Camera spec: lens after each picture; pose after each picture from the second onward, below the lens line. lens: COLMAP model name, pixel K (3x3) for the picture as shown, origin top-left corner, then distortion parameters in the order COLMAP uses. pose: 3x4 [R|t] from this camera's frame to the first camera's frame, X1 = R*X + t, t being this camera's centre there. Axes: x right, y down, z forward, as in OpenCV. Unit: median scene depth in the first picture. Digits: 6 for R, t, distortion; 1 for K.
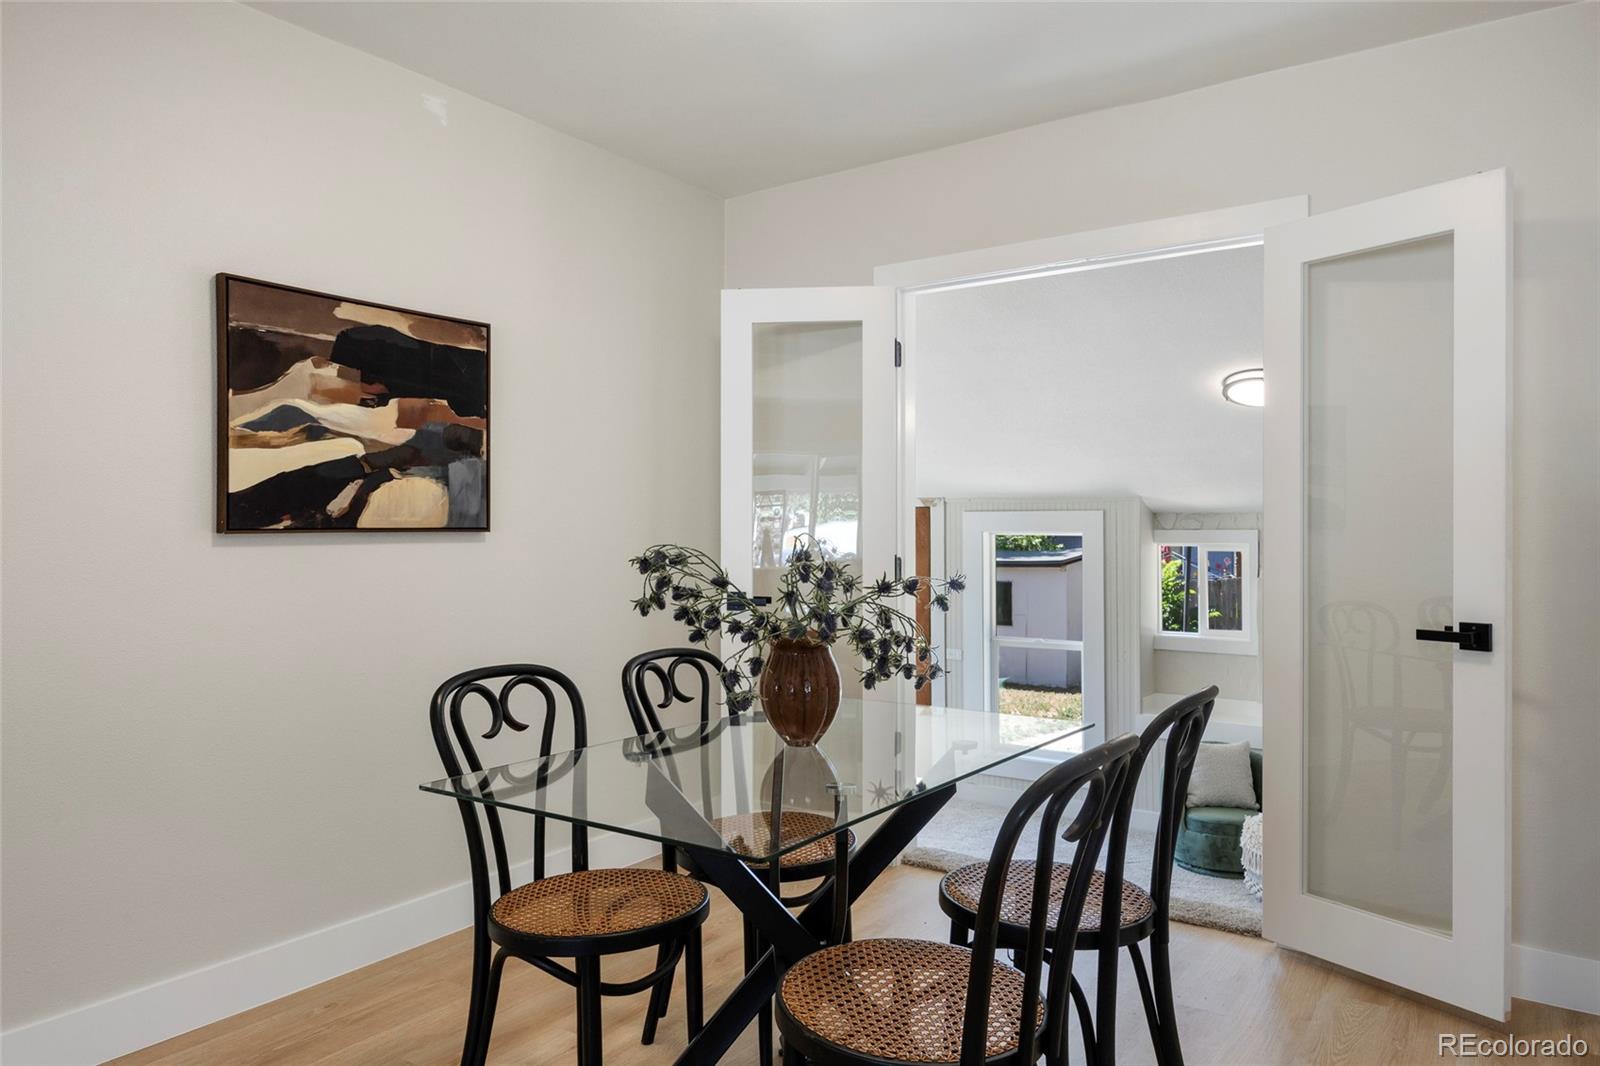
lens RADIAL K [[1076.5, 0, 804.0], [0, 1076.5, 530.8], [0, 0, 1]] dist [-0.008223, -0.000128]
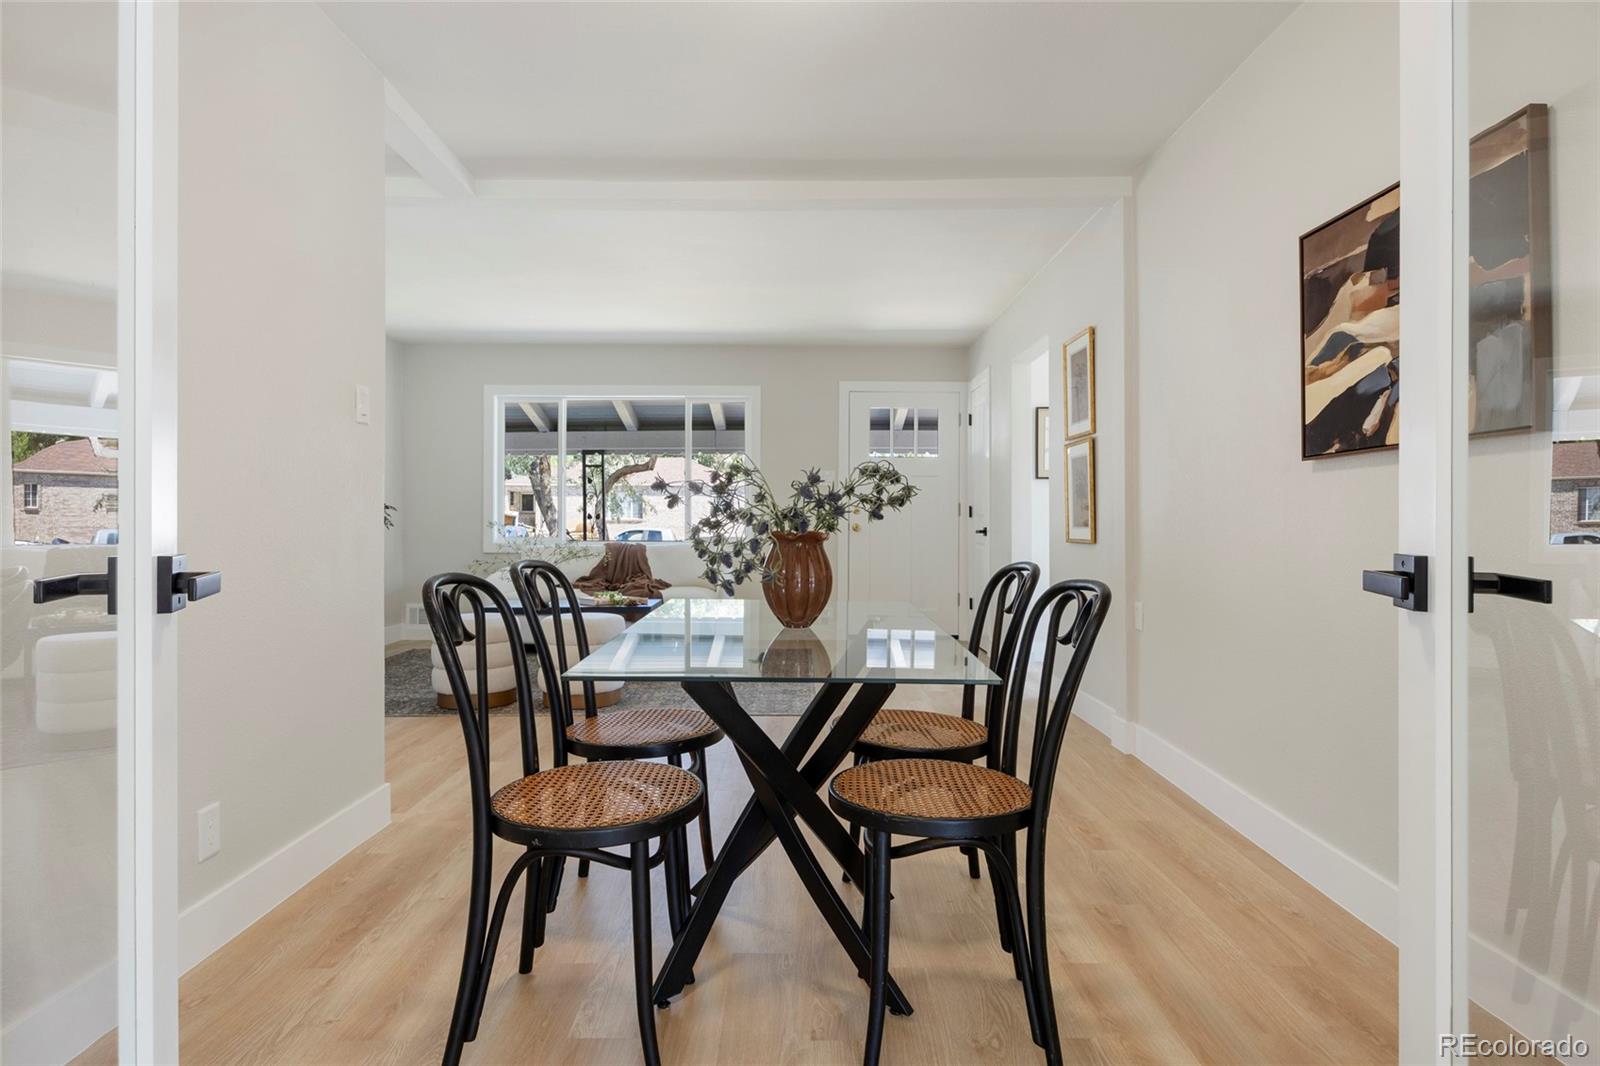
lens RADIAL K [[917.8, 0, 800.4], [0, 917.8, 524.3], [0, 0, 1]] dist [-0.003056, -0.000390]
pose [[-0.824872, 0.001119, -0.565318, 0.432238], [-0.001641, 0.999989, 0.004375, 0.062939], [0.565317, 0.004537, -0.824862, 1.401822]]
